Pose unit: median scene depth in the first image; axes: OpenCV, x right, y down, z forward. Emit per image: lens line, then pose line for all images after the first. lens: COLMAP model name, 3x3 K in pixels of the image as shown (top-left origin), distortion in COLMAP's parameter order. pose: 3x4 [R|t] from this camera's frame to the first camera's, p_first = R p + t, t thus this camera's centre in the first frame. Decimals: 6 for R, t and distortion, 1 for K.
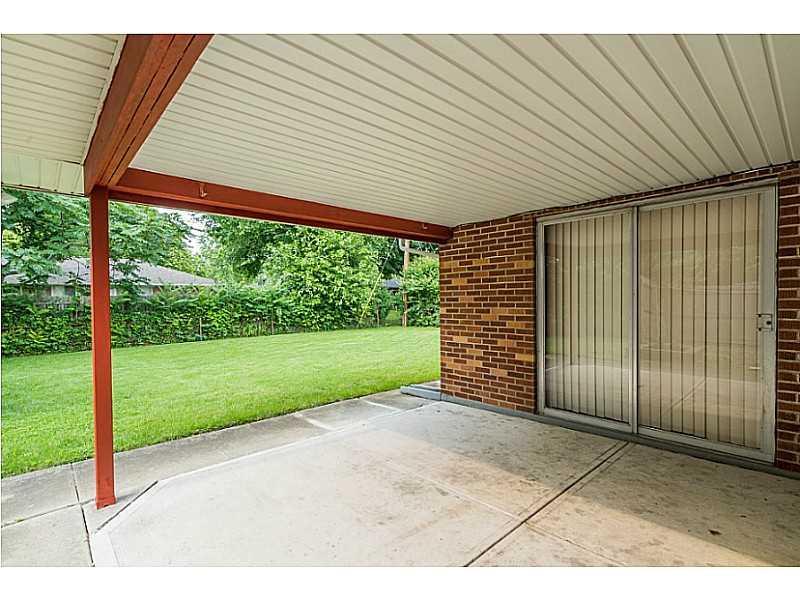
lens RADIAL K [[387.4, 0, 400.3], [0, 387.4, 310.4], [0, 0, 1]] dist [0.009039, 0.000493]
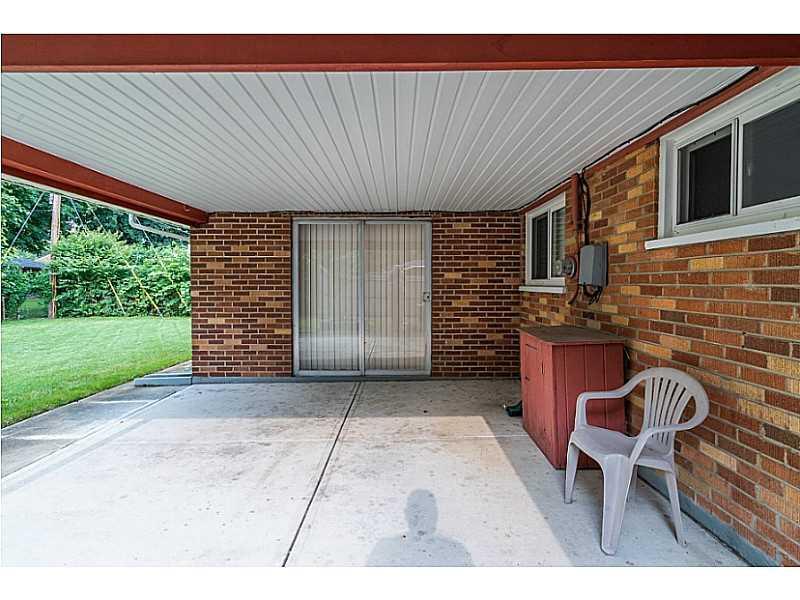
lens RADIAL K [[371.6, 0, 398.3], [0, 371.6, 295.5], [0, 0, 1]] dist [0.001204, 0.000601]
pose [[0.683974, -0.014379, 0.729365, -0.266059], [0.014436, 0.999877, 0.006175, 0.007876], [-0.729364, 0.006306, 0.684097, -0.046315]]
